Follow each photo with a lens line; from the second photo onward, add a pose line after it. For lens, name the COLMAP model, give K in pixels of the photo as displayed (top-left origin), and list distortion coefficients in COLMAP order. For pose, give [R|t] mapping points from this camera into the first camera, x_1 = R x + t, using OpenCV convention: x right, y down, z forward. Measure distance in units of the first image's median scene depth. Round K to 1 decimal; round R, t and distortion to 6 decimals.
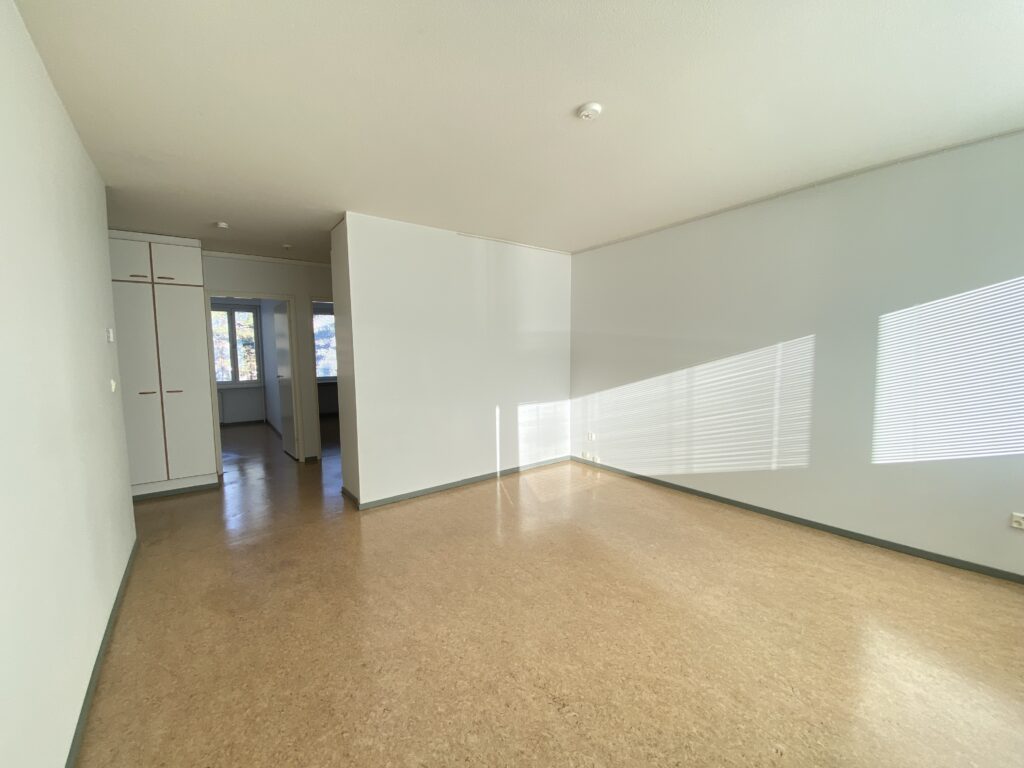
lens RADIAL K [[411.7, 0, 510.4], [0, 411.7, 385.8], [0, 0, 1]] dist [0.002293, -0.000152]
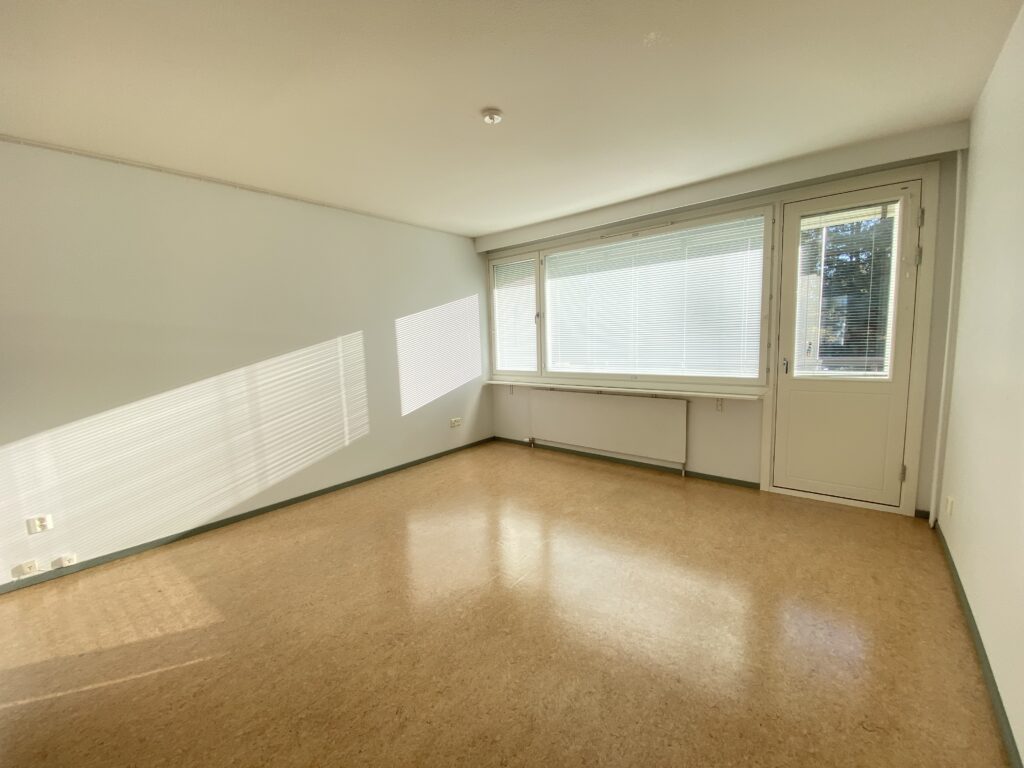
lens RADIAL K [[411.7, 0, 510.4], [0, 411.7, 385.8], [0, 0, 1]] dist [0.002293, -0.000152]
pose [[-0.228523, -0.096379, 0.968756, -0.587351], [0.111718, 0.985918, 0.124440, -0.057965], [-0.967107, 0.136665, -0.214538, 0.794358]]
